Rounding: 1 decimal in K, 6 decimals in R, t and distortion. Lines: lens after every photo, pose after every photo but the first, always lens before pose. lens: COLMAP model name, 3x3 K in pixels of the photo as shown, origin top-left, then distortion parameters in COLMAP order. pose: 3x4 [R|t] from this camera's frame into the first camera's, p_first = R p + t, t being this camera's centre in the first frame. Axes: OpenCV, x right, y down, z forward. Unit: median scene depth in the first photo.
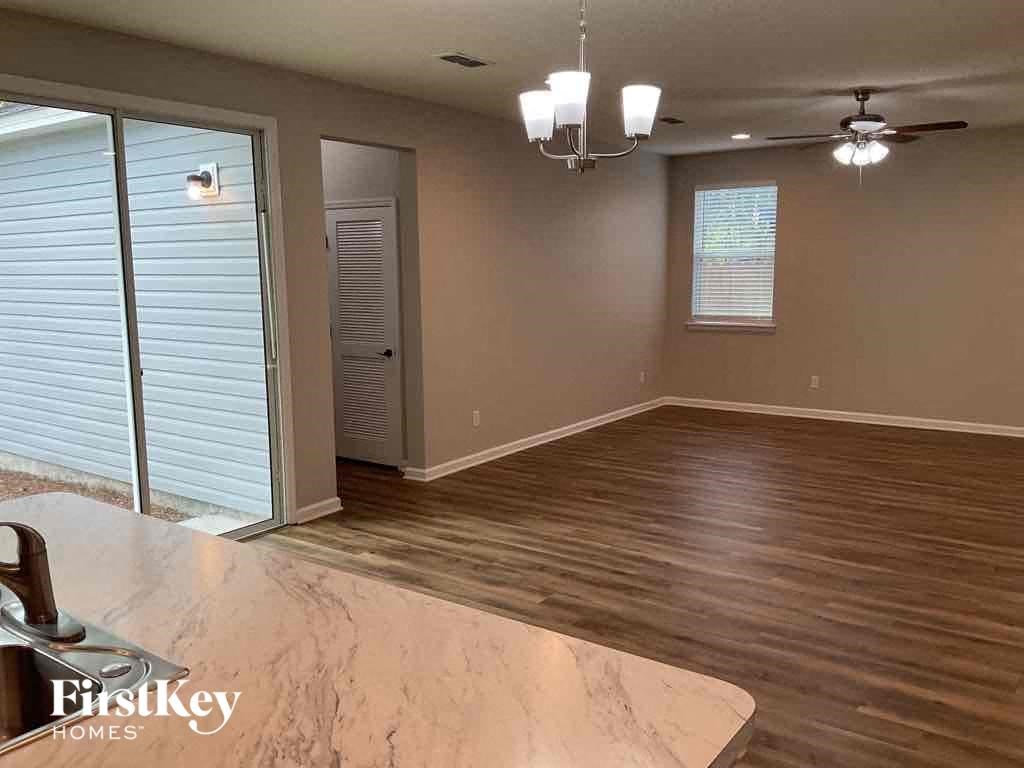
lens RADIAL K [[846.4, 0, 511.5], [0, 846.4, 387.1], [0, 0, 1]] dist [0.071499, -0.140078]
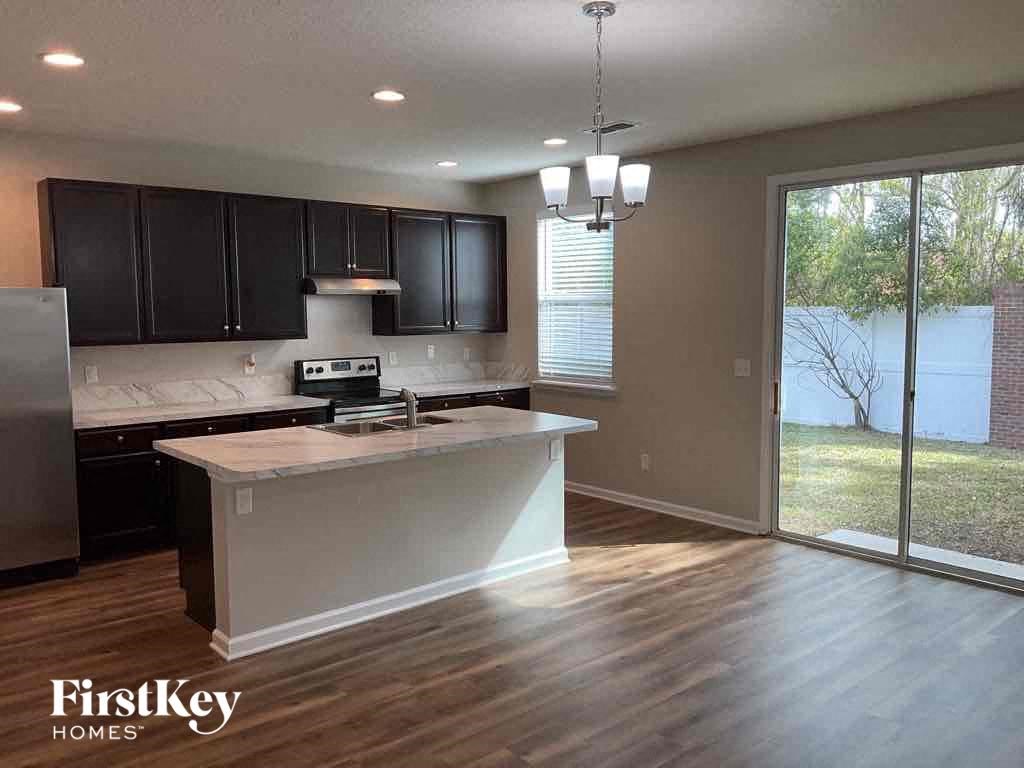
lens RADIAL K [[846.4, 0, 507.5], [0, 846.4, 382.6], [0, 0, 1]] dist [0.071499, -0.140078]
pose [[-0.242112, 0.101178, -0.964958, 0.671010], [-0.132124, 0.981845, 0.136099, -0.097017], [0.961210, 0.160446, -0.224349, 0.610928]]
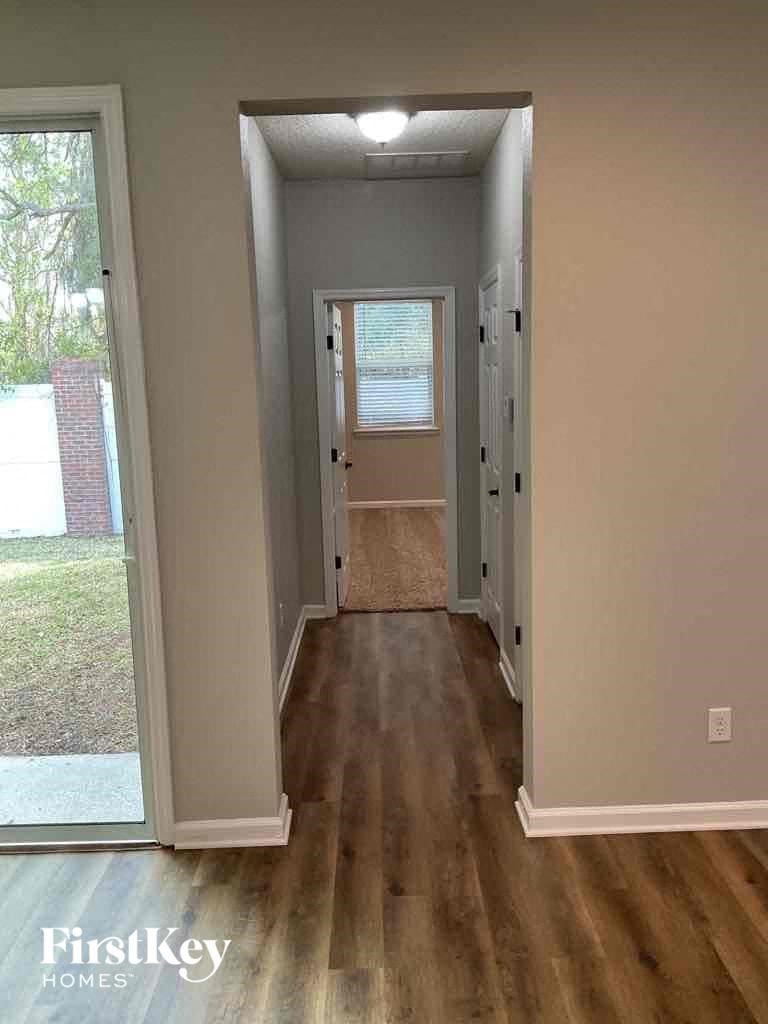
lens RADIAL K [[846.4, 0, 386.3], [0, 846.4, 519.7], [0, 0, 1]] dist [0.071499, -0.140078]
pose [[0.583161, 0.135605, -0.800958, 0.239478], [-0.099232, 0.990477, 0.095443, -0.114602], [0.806273, 0.023822, 0.591064, 0.780312]]
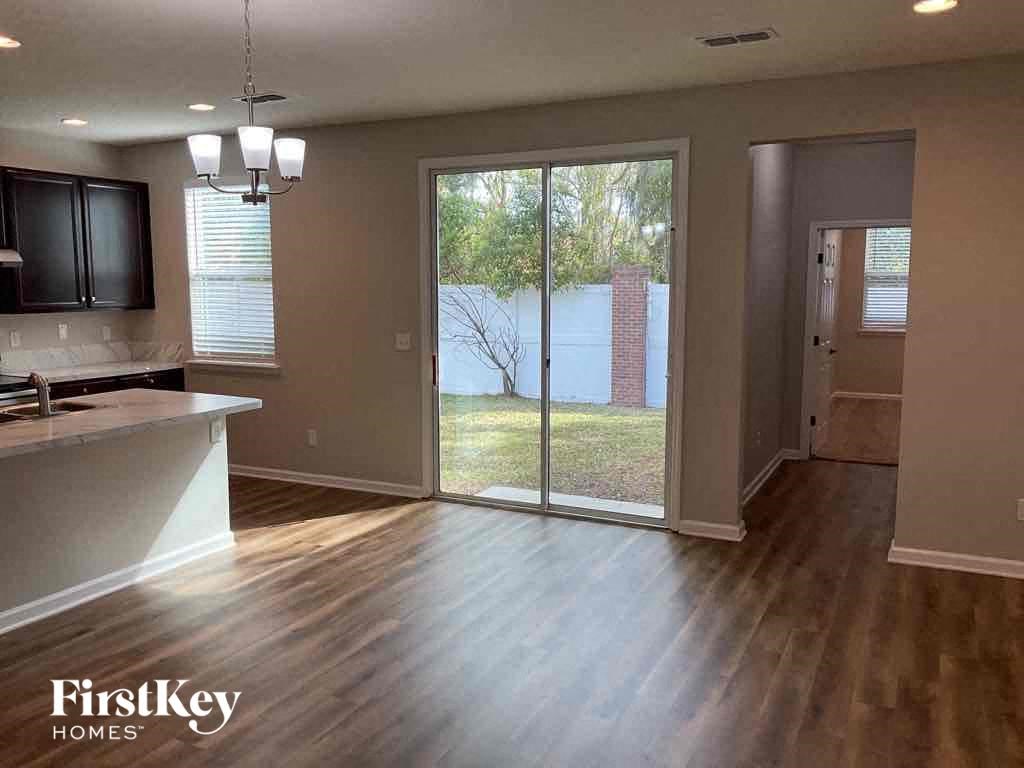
lens RADIAL K [[846.4, 0, 510.9], [0, 846.4, 378.3], [0, 0, 1]] dist [0.071499, -0.140078]
pose [[0.151585, 0.123721, -0.980671, 0.693286], [-0.145706, 0.984094, 0.101631, -0.095391], [0.977646, 0.127483, 0.167200, 0.610219]]
